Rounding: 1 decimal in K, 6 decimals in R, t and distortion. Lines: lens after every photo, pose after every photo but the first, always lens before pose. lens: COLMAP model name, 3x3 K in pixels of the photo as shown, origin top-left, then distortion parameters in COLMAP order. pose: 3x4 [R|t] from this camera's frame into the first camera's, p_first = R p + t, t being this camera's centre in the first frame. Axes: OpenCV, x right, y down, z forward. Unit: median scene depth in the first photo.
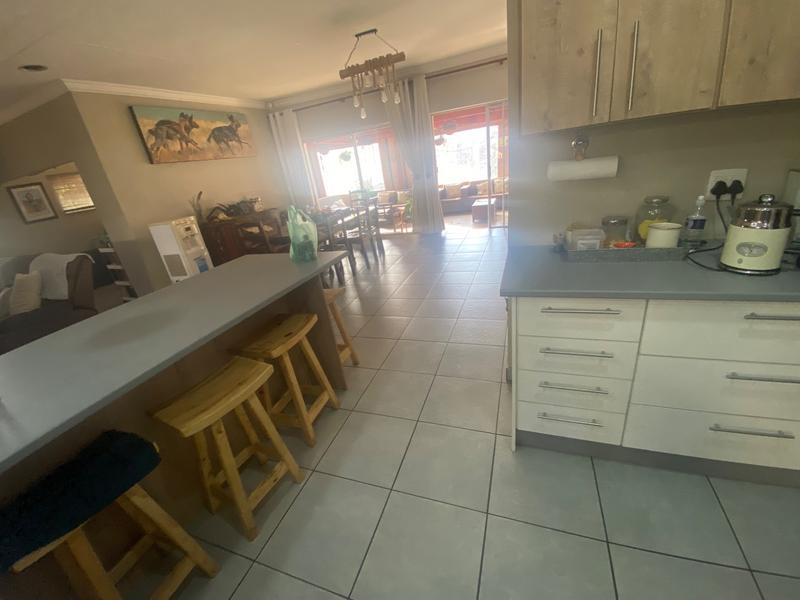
lens RADIAL K [[337.1, 0, 400.6], [0, 337.1, 294.9], [0, 0, 1]] dist [0.001165, -0.000927]
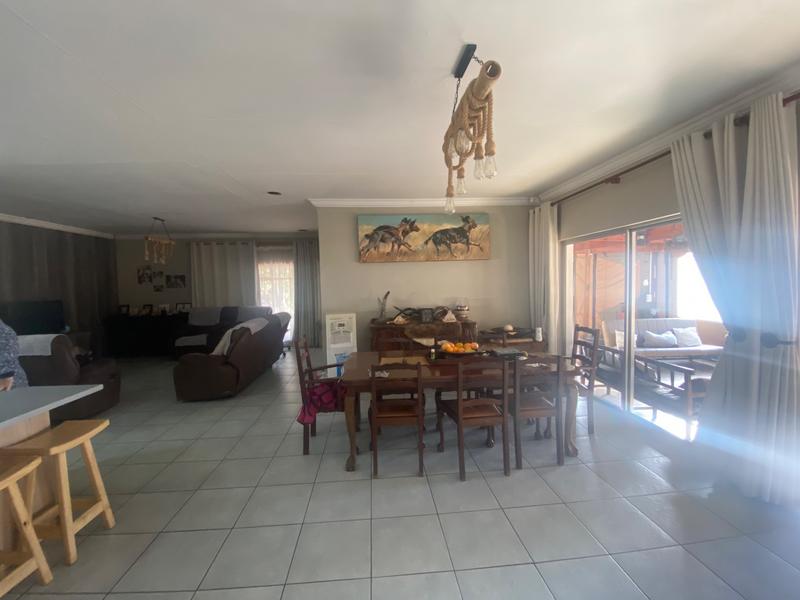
lens RADIAL K [[337.1, 0, 398.3], [0, 337.1, 307.0], [0, 0, 1]] dist [0.001165, -0.000927]
pose [[0.408831, 0.187508, -0.893139, 0.303912], [-0.371428, 0.928129, 0.024834, -0.297287], [0.833605, 0.321584, 0.449094, 0.590806]]
